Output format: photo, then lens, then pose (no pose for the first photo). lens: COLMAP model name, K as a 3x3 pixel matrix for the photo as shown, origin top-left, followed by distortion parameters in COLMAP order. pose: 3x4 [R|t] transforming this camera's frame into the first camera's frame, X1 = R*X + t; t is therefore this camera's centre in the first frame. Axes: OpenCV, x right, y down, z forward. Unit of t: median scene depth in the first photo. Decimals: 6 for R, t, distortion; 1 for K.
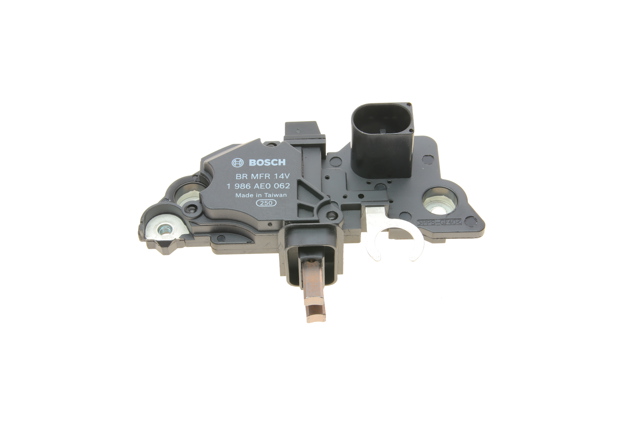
lens RADIAL K [[1249.2, 0, 320.0], [0, 1249.2, 213.0], [0, 0, 1]] dist [-0.214943, -0.056935]
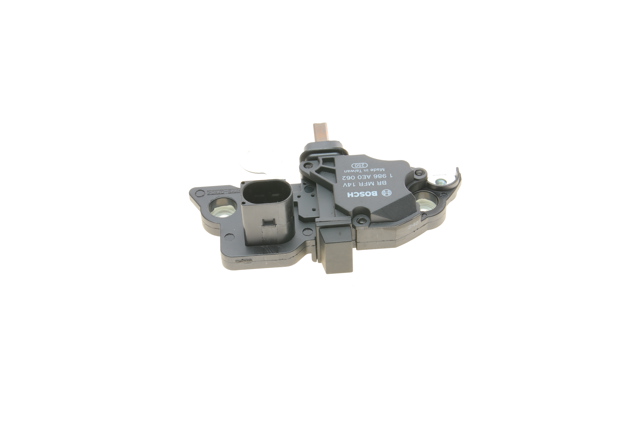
lens RADIAL K [[1249.2, 0, 320.0], [0, 1249.2, 213.0], [0, 0, 1]] dist [-0.214943, -0.056935]
pose [[-0.998692, 0.051131, 0.000896, -0.001188], [-0.006204, -0.138532, 0.990339, -1.253518], [0.050762, 0.989037, 0.138668, 0.850667]]
